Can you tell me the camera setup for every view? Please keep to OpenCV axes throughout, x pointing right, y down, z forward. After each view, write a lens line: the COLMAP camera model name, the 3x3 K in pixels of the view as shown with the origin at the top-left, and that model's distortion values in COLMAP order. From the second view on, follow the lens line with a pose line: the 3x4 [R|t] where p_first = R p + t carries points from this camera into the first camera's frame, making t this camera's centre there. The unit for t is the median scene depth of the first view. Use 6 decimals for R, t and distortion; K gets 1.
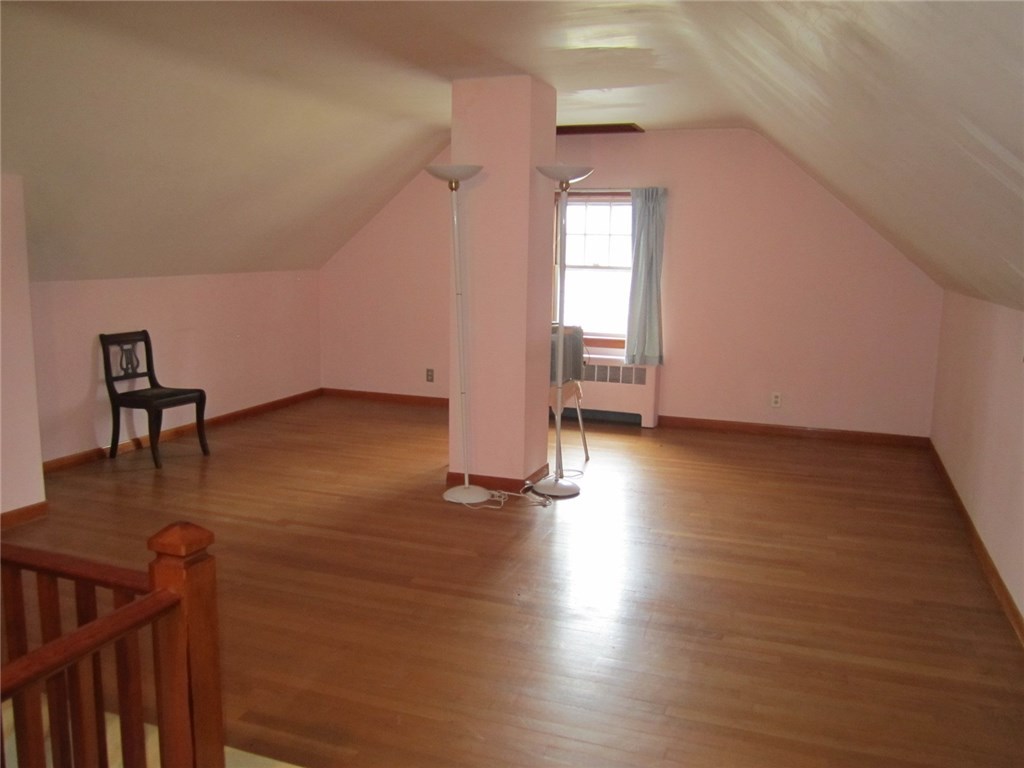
lens RADIAL K [[853.4, 0, 509.9], [0, 853.4, 380.4], [0, 0, 1]] dist [-0.050709, -0.016371]
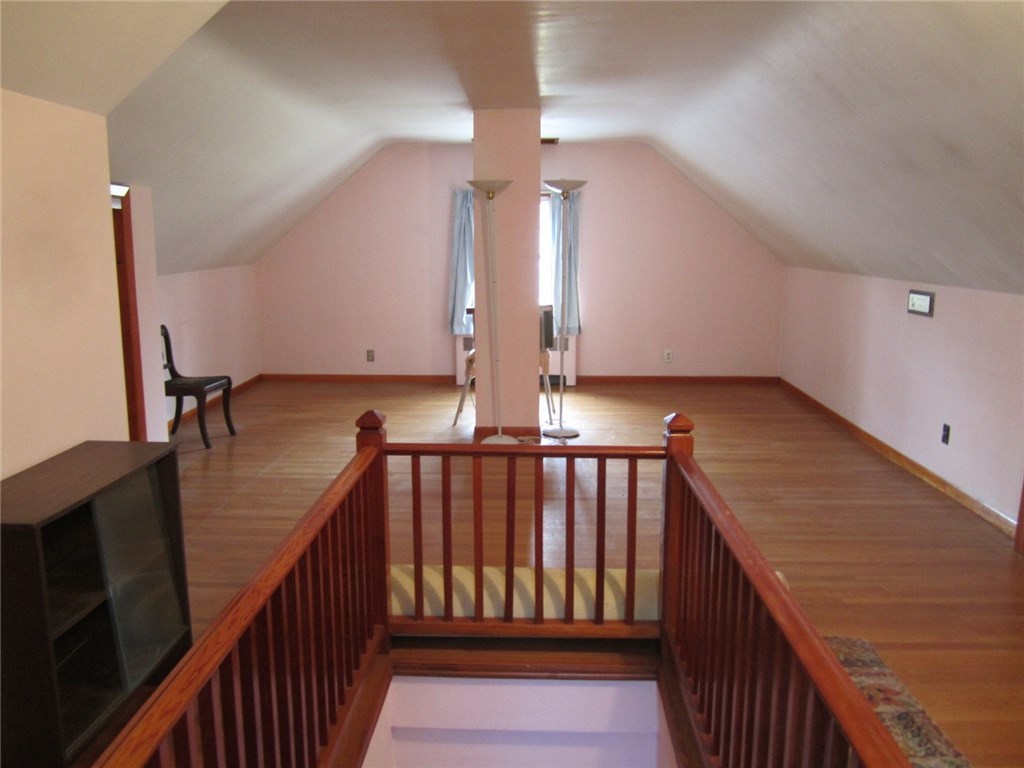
lens RADIAL K [[853.4, 0, 514.4], [0, 853.4, 386.5], [0, 0, 1]] dist [-0.050709, -0.016371]
pose [[0.944184, -0.071451, 0.321577, -0.323143], [0.062783, 0.997331, 0.037259, 0.005489], [-0.323381, -0.014990, 0.946150, -0.144594]]
